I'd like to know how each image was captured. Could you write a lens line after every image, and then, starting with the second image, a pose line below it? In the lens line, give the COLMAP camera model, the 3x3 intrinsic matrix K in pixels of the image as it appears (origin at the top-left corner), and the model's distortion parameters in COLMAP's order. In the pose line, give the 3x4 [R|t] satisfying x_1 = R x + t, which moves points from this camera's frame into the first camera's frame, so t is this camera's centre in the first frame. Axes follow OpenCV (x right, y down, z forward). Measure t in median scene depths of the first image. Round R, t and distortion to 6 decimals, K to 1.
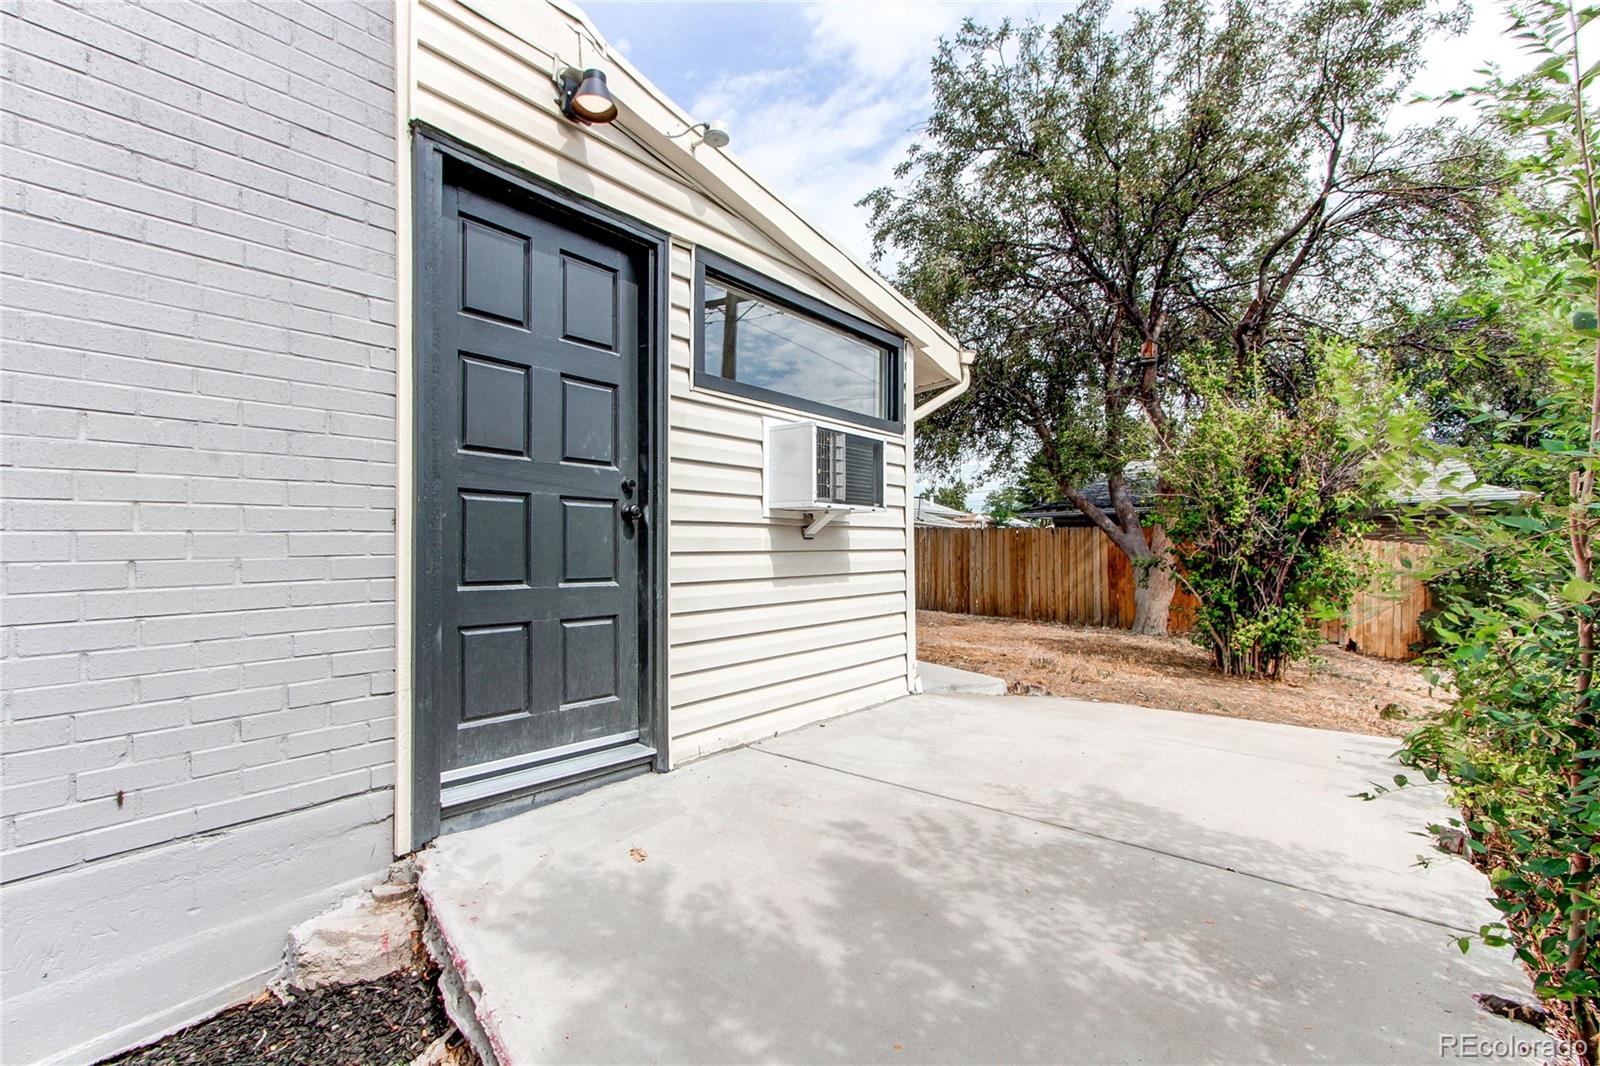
lens RADIAL K [[740.8, 0, 800.3], [0, 740.8, 528.9], [0, 0, 1]] dist [0.021811, 0.000208]
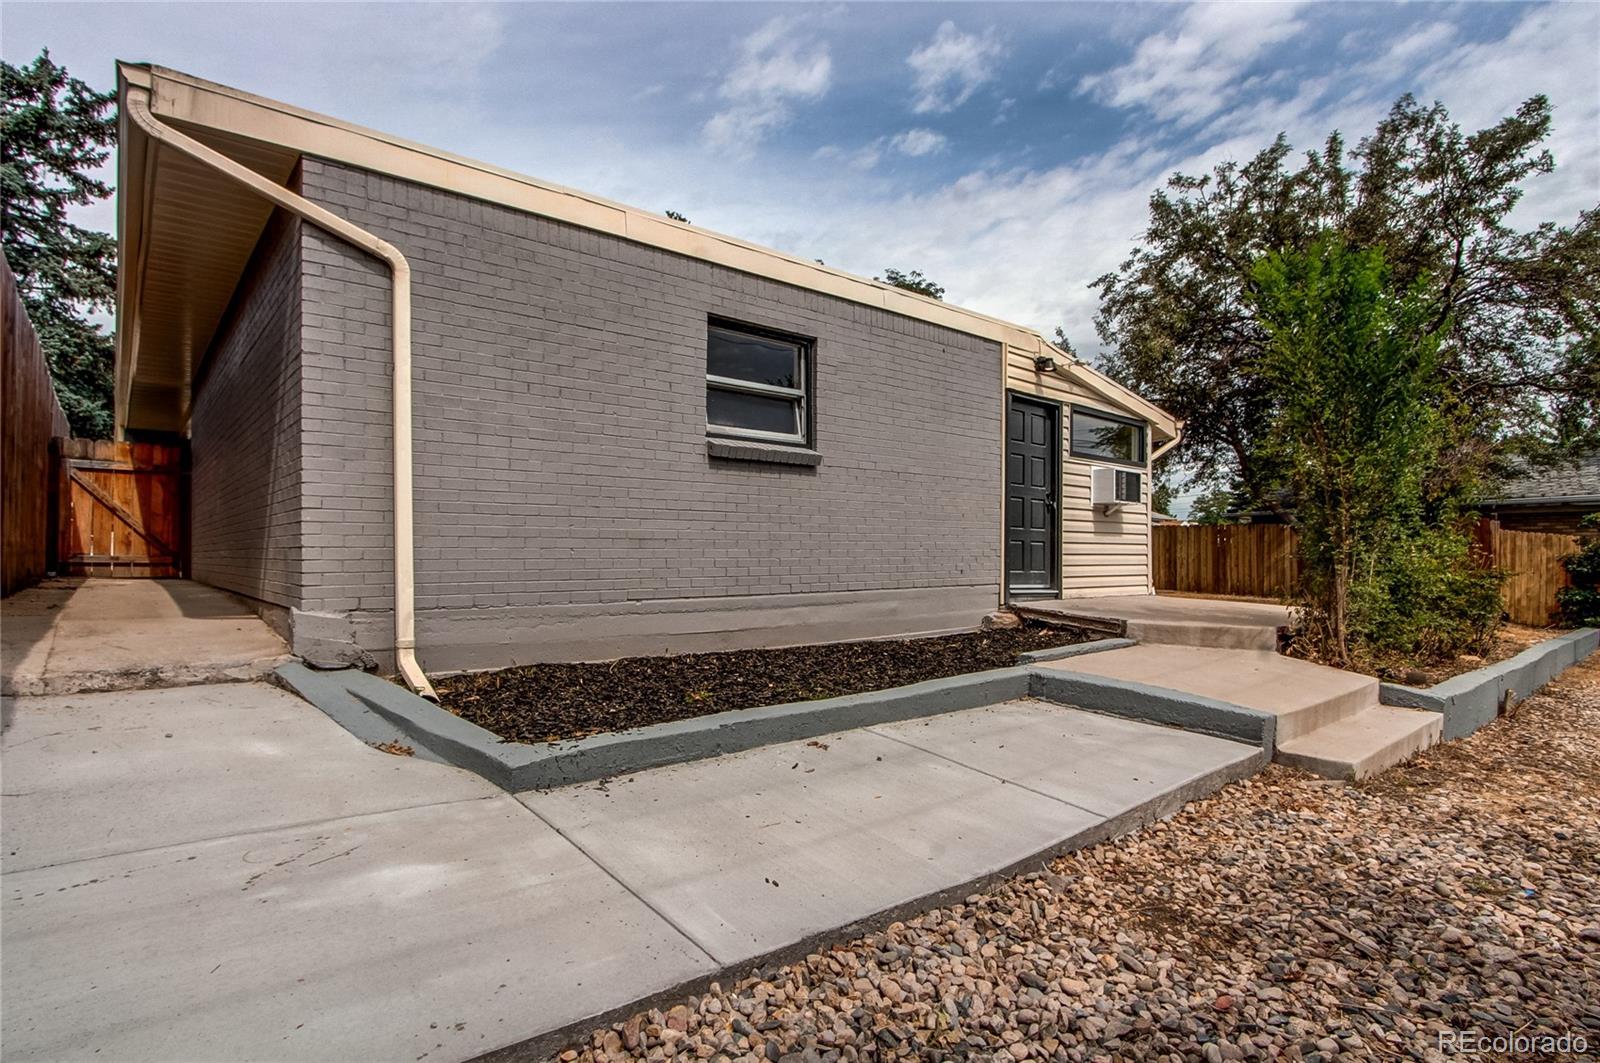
lens RADIAL K [[804.8, 0, 797.9], [0, 804.8, 545.7], [0, 0, 1]] dist [-0.002264, 0.000305]
pose [[0.977746, 0.002357, -0.209780, -0.165915], [-0.000800, 0.999972, 0.007503, 0.035197], [0.209791, -0.007168, 0.977720, -0.679097]]
